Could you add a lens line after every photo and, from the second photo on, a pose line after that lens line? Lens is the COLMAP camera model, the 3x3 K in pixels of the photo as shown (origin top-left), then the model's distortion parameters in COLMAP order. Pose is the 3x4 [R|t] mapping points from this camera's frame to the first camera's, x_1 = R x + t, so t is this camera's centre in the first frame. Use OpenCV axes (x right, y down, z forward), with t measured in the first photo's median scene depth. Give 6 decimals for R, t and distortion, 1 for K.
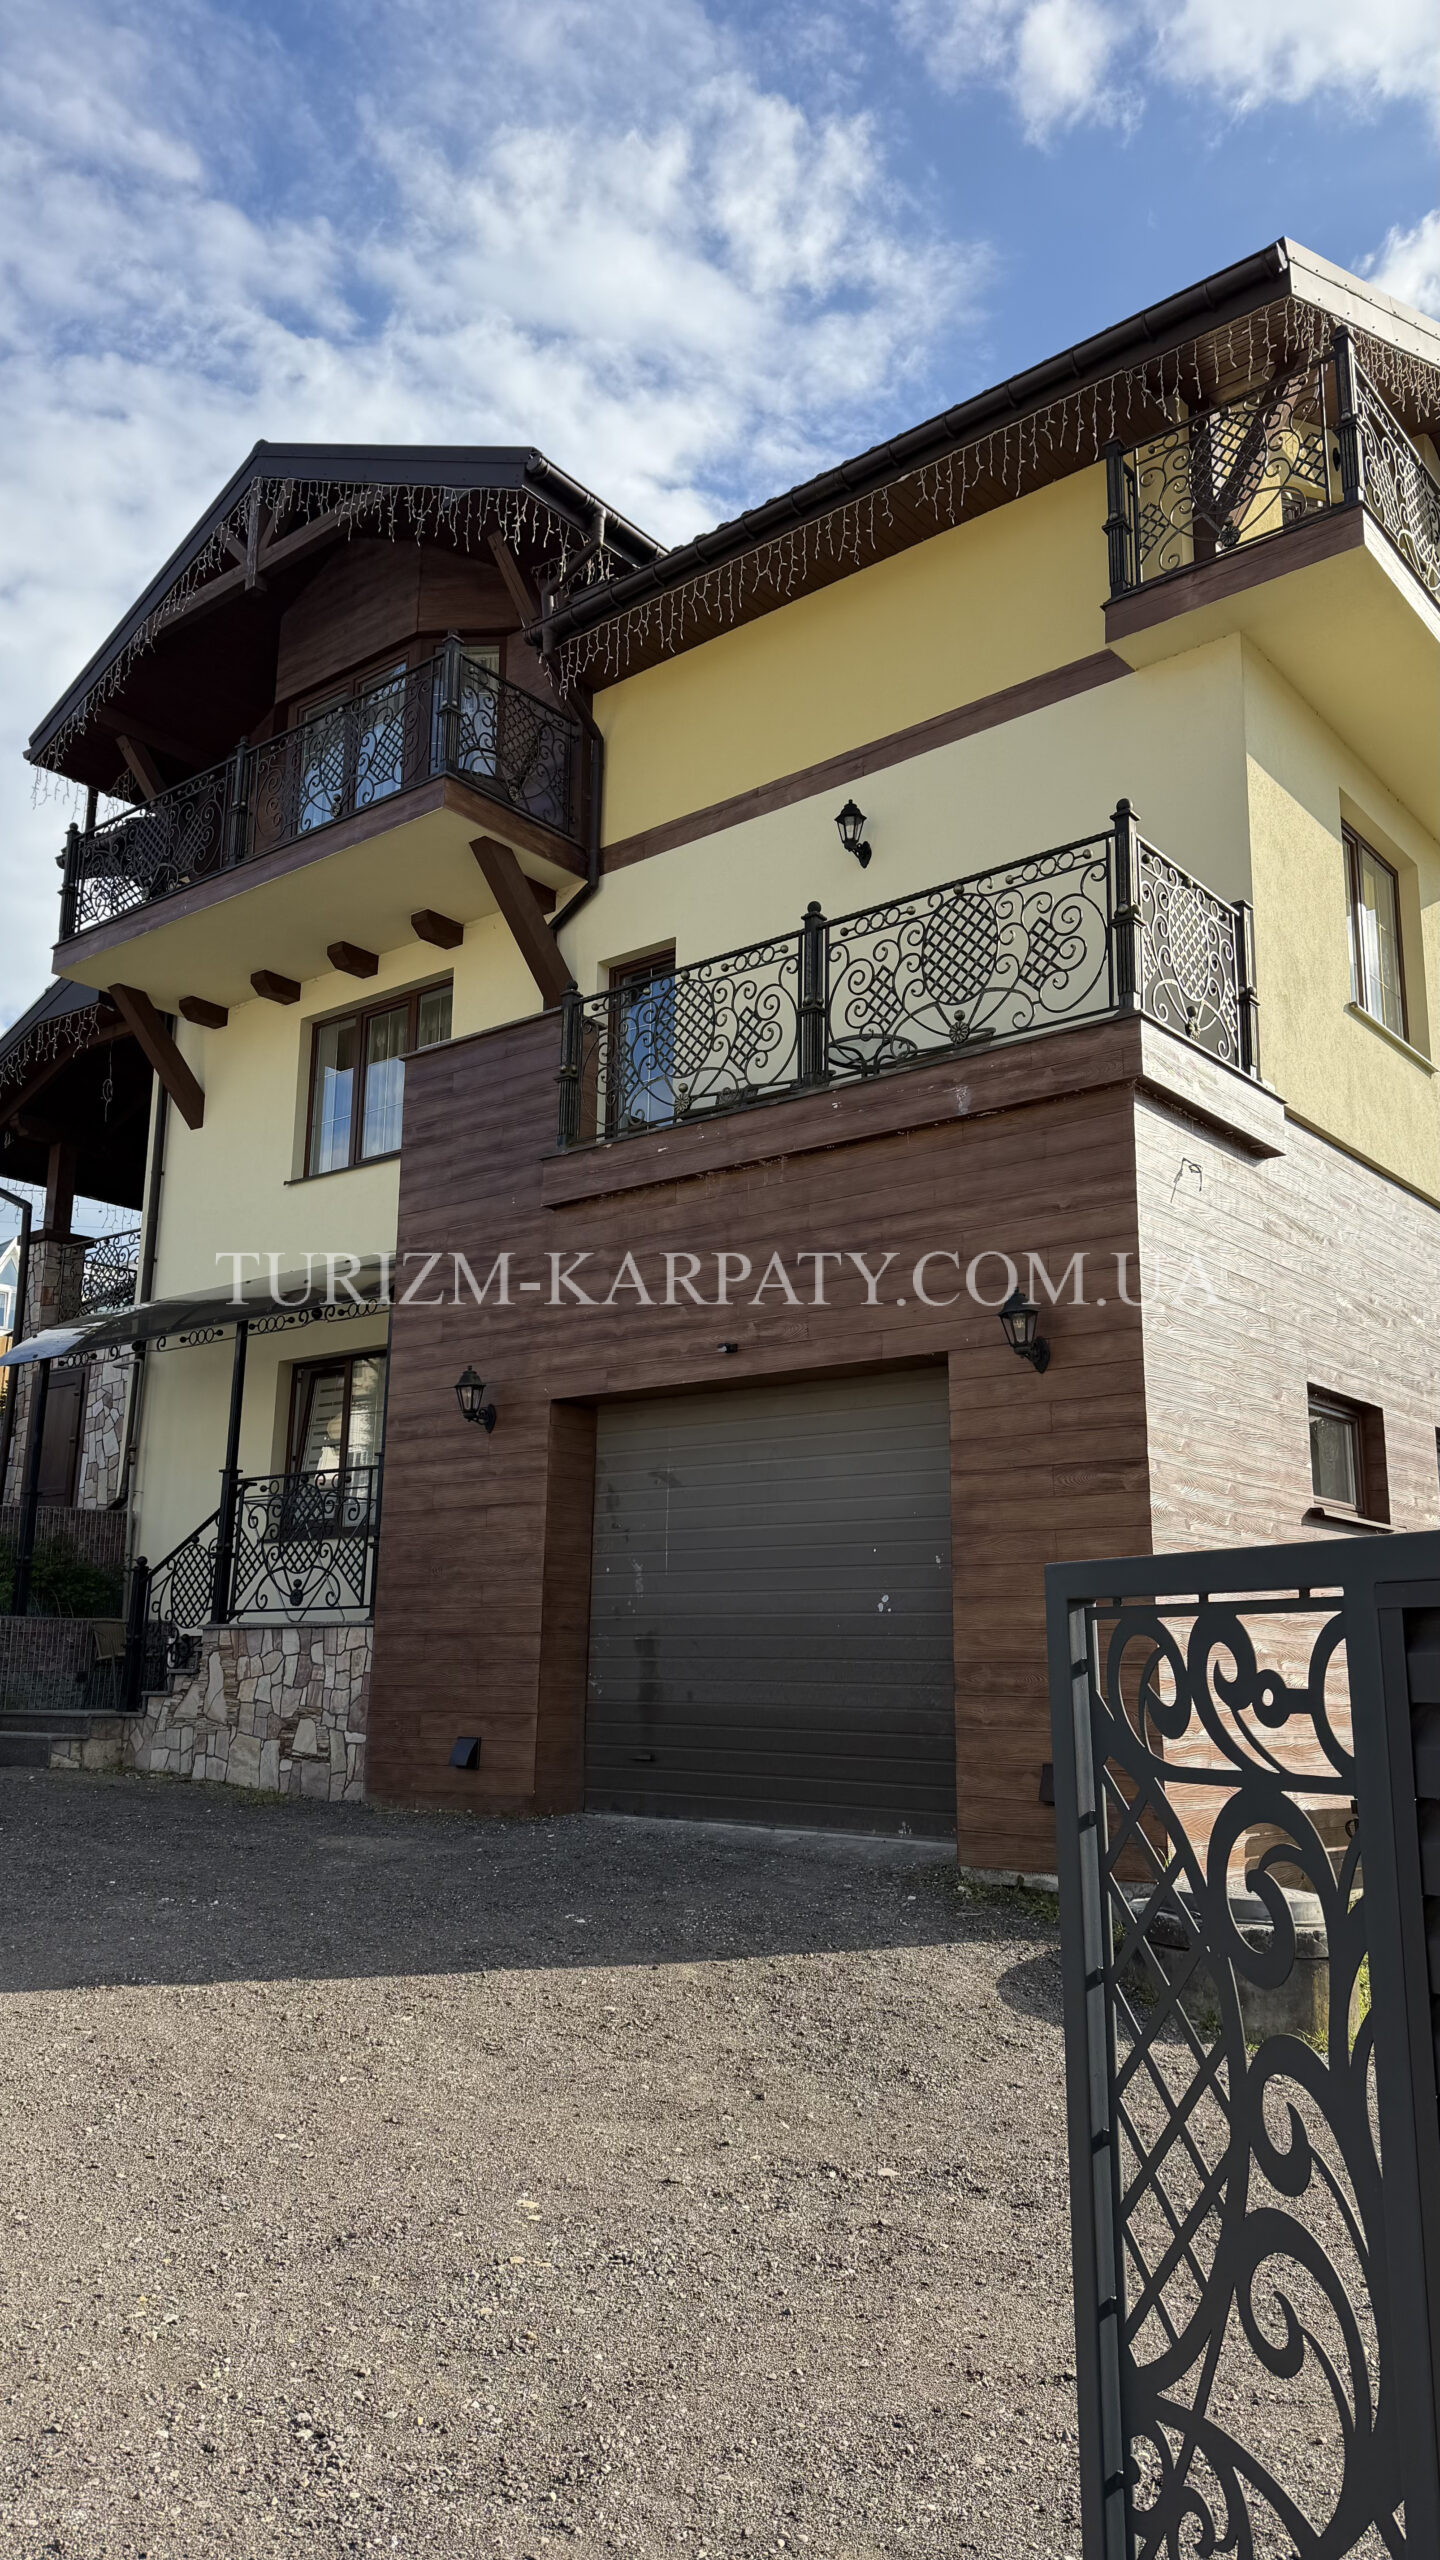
lens RADIAL K [[1819.6, 0, 720.0], [0, 1819.6, 1280.0], [0, 0, 1]] dist [0.119423, -0.240297]
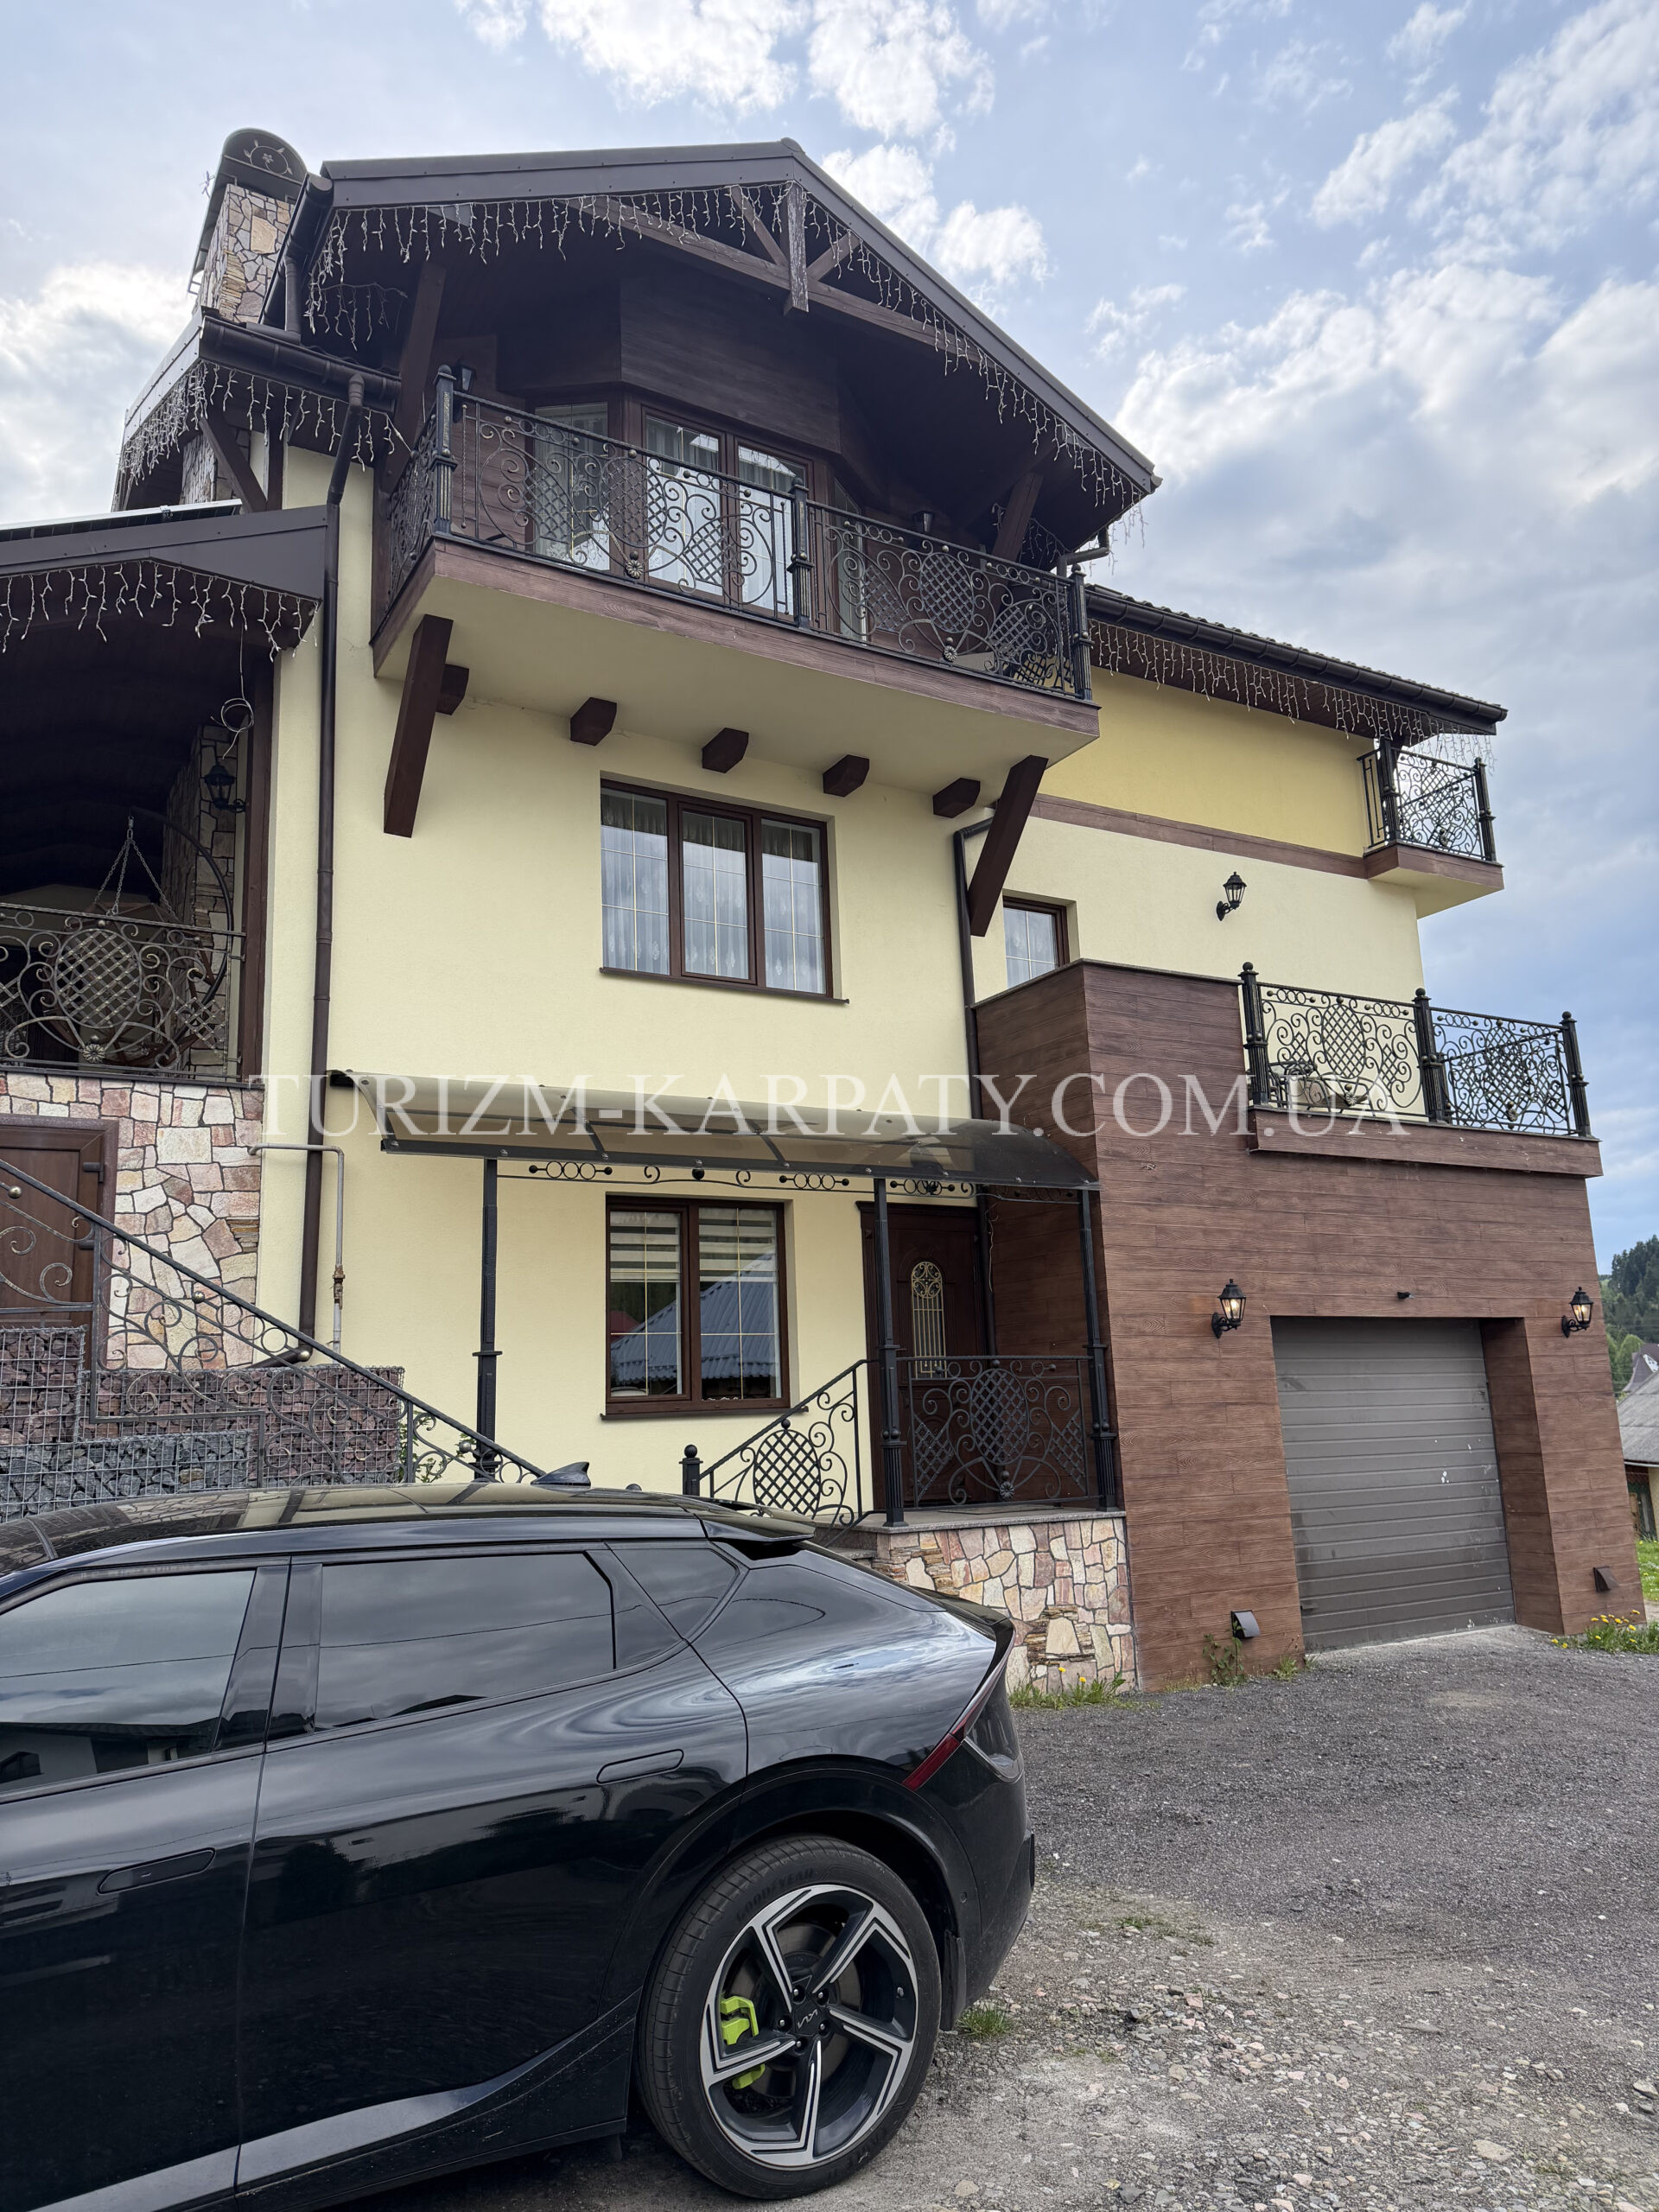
lens RADIAL K [[1568.1, 0, 834.2], [0, 1568.1, 1096.4], [0, 0, 1]] dist [0.112122, -0.219013]
pose [[0.339472, 0.165589, 0.925926, -1.081896], [-0.167260, 0.979321, -0.113816, 0.083691], [-0.925626, -0.116233, 0.360149, 0.837710]]
